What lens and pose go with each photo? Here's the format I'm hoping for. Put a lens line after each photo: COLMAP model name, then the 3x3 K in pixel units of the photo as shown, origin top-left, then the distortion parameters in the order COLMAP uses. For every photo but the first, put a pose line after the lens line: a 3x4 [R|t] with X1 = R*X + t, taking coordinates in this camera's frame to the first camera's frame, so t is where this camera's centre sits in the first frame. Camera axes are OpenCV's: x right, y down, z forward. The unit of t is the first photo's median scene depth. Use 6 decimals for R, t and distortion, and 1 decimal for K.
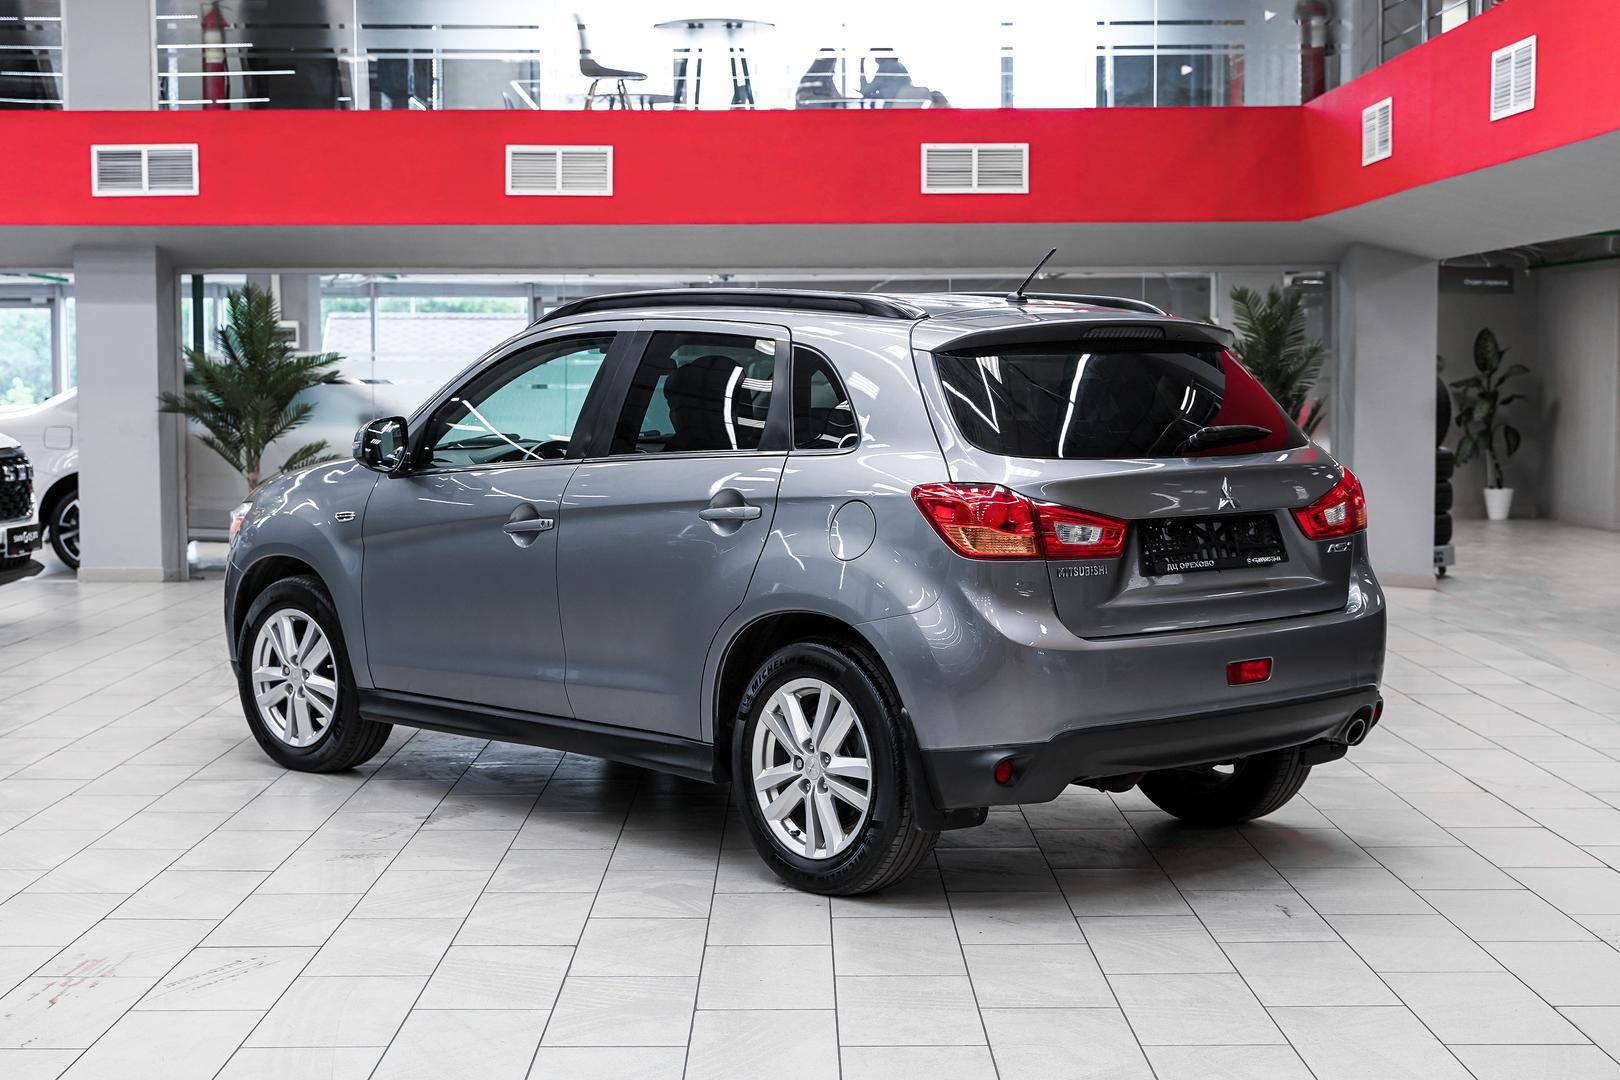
lens RADIAL K [[2087.2, 0, 816.8], [0, 2087.2, 533.9], [0, 0, 1]] dist [0.022545, 0.055921]
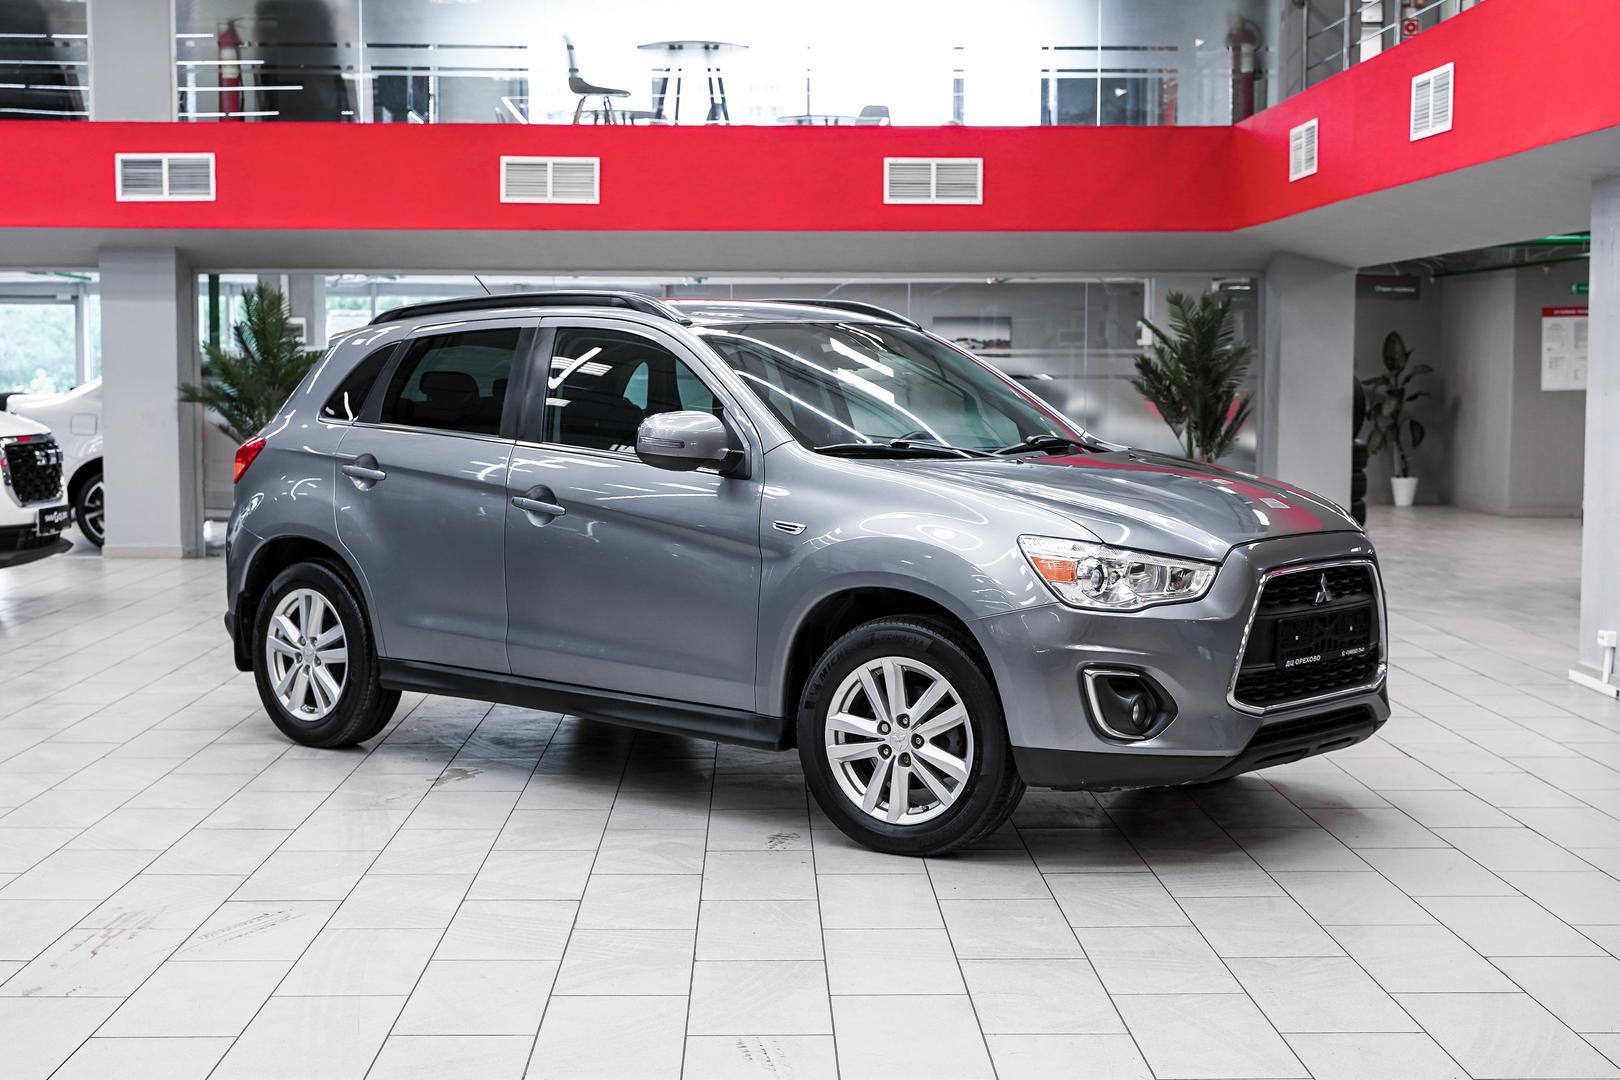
lens RADIAL K [[1910.1, 0, 807.7], [0, 1910.1, 533.0], [0, 0, 1]] dist [0.010521, 0.057861]
pose [[0.999841, 0.004011, 0.017378, -0.006159], [-0.004169, 0.999950, 0.009073, -0.000602], [-0.017340, -0.009144, 0.999808, 0.005815]]
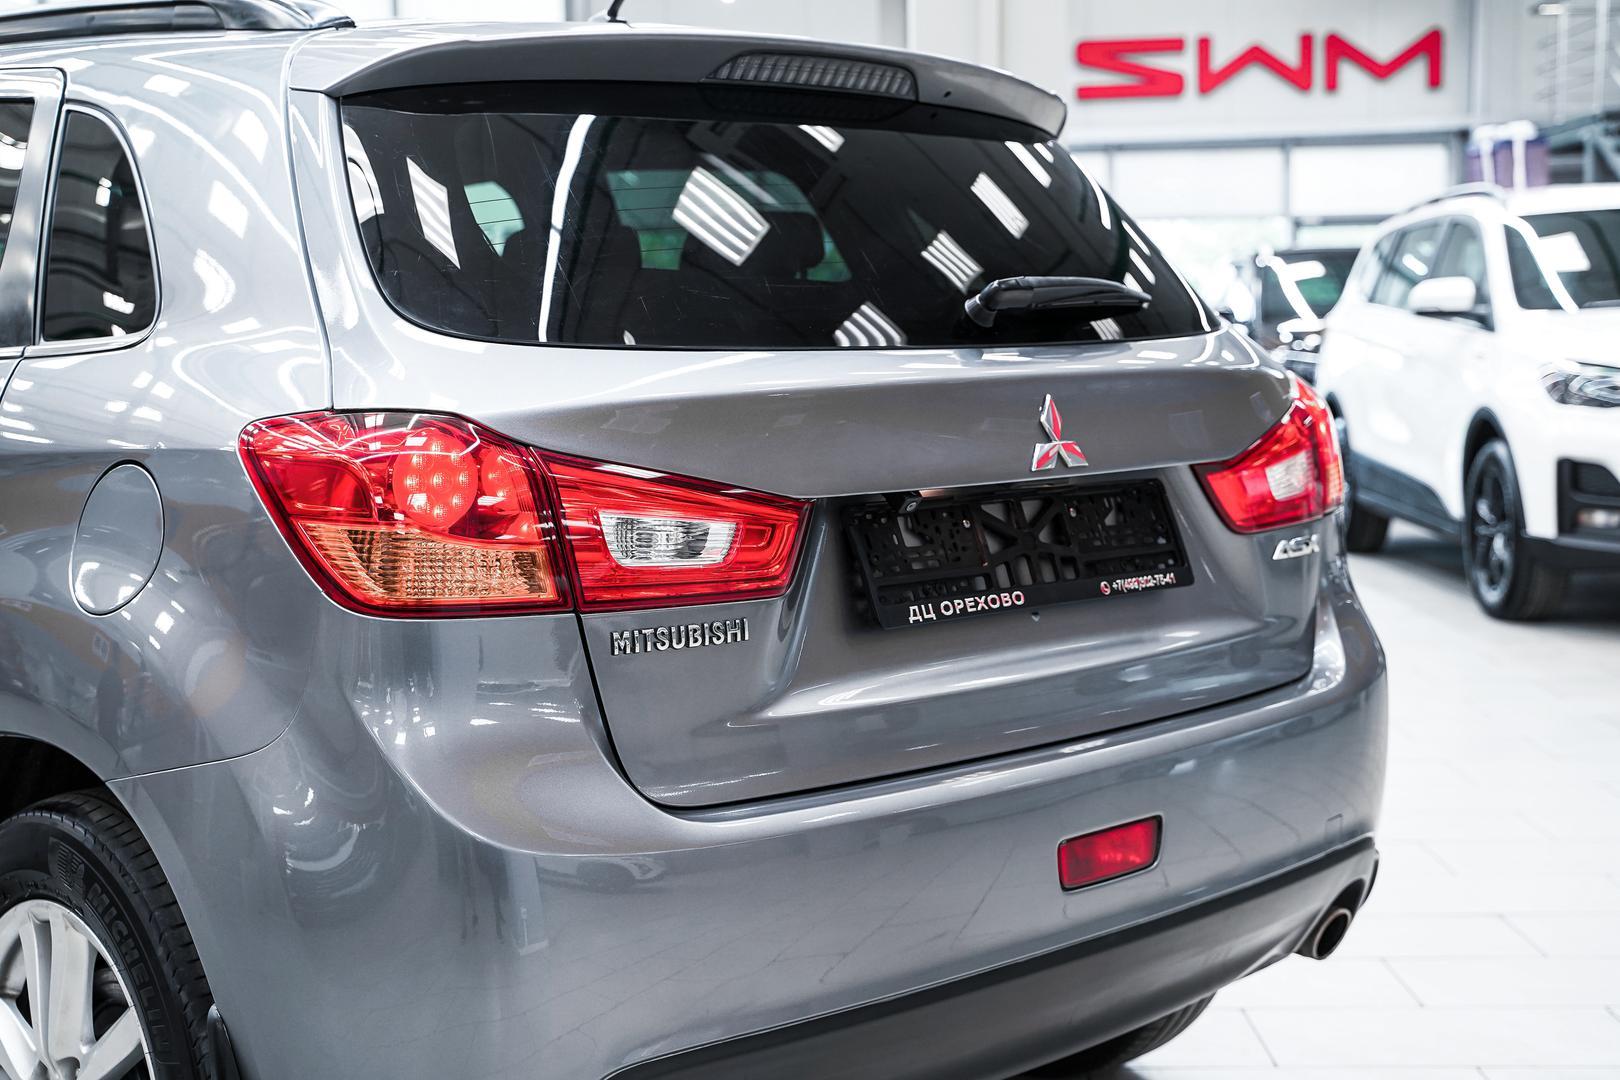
lens RADIAL K [[2200.4, 0, 810.0], [0, 2200.4, 540.0], [0, 0, 1]] dist [-0.000782, -0.003217]
pose [[0.997655, -0.015652, 0.066623, 0.076249], [0.014117, 0.999625, 0.023449, -0.005751], [-0.066965, -0.022454, 0.997503, 0.362071]]
